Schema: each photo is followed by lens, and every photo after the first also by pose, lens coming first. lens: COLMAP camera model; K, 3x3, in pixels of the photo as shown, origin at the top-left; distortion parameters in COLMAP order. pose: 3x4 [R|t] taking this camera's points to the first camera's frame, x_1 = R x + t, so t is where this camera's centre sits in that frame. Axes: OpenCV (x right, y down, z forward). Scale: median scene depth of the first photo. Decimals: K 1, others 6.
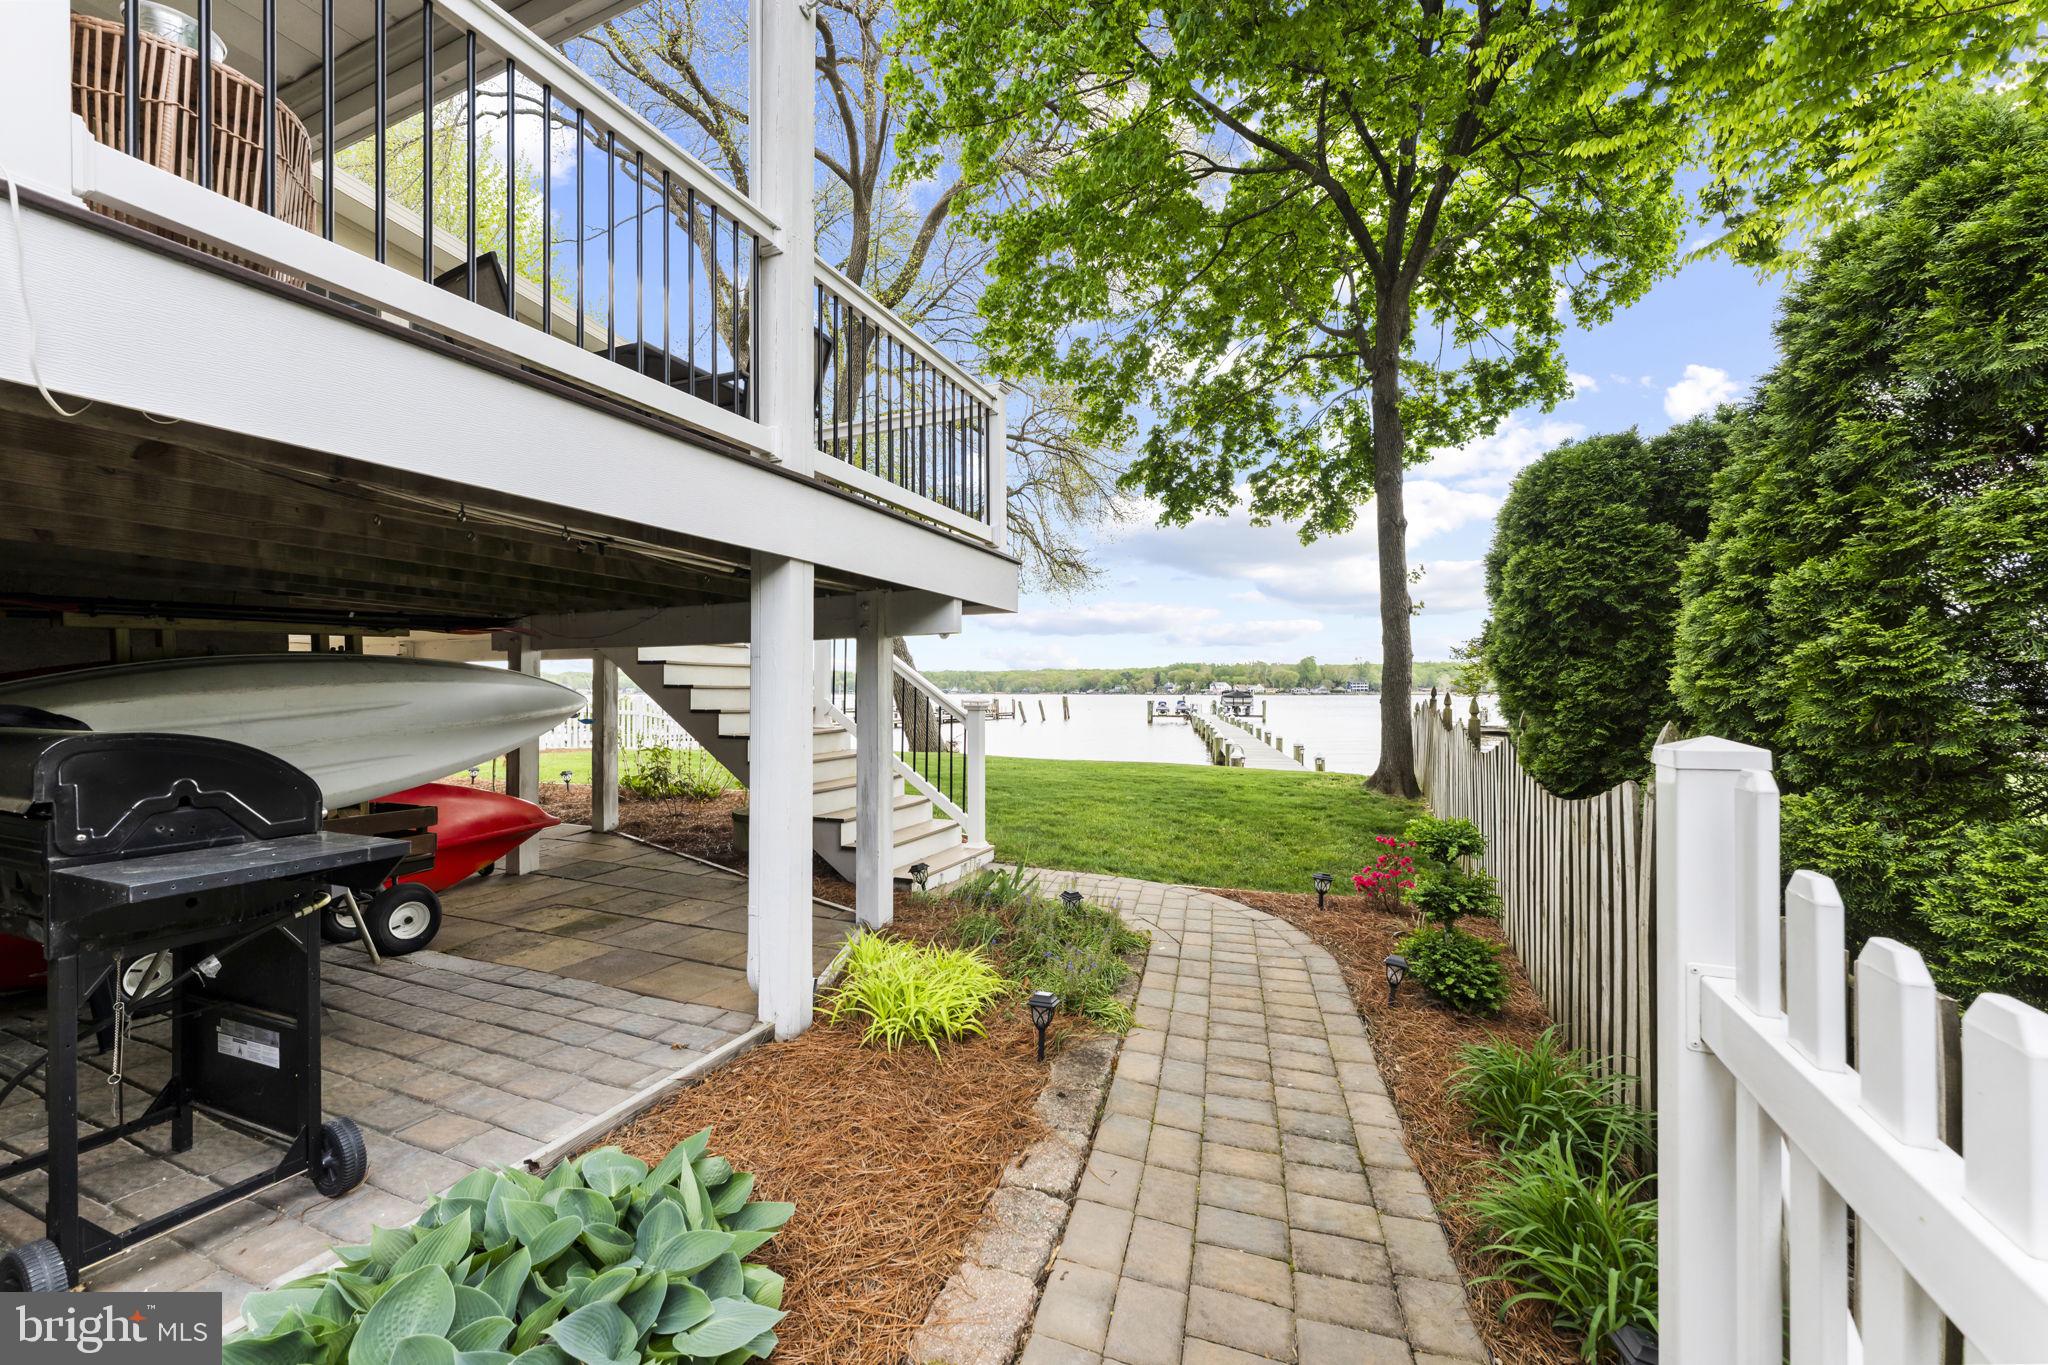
lens RADIAL K [[819.0, 0, 1024.0], [0, 819.0, 682.5], [0, 0, 1]] dist [-0.000612, -0.000089]
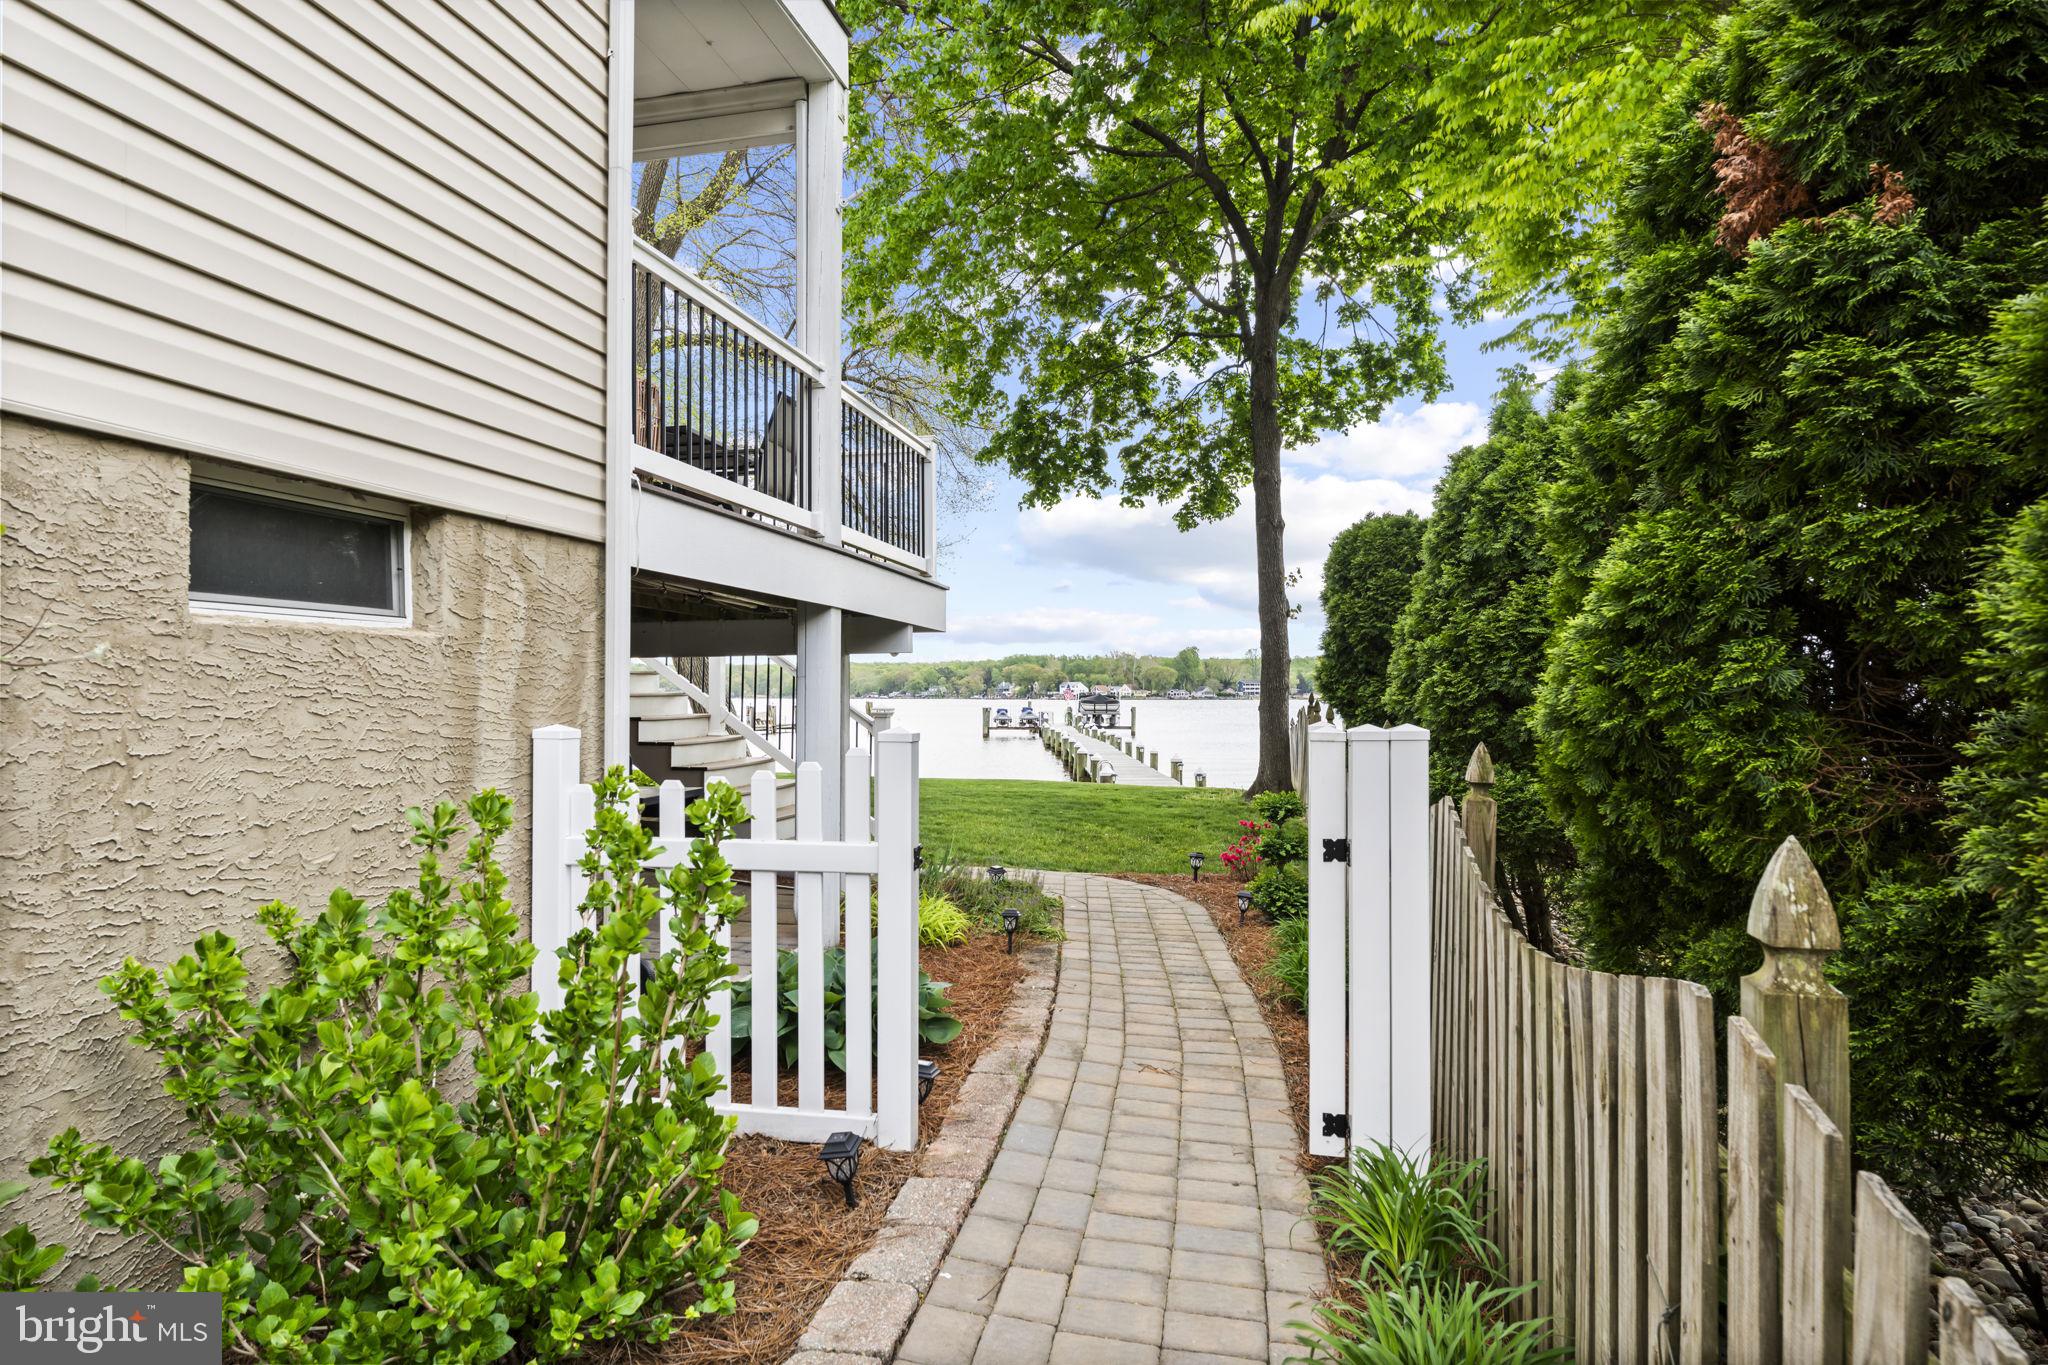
lens RADIAL K [[1159.9, 0, 1015.1], [0, 1159.9, 645.6], [0, 0, 1]] dist [0.054341, -0.000026]
pose [[0.982784, 0.009112, 0.184534, -0.070152], [-0.003389, 0.999504, -0.031307, -0.004834], [-0.184728, 0.030142, 0.982327, -0.207875]]
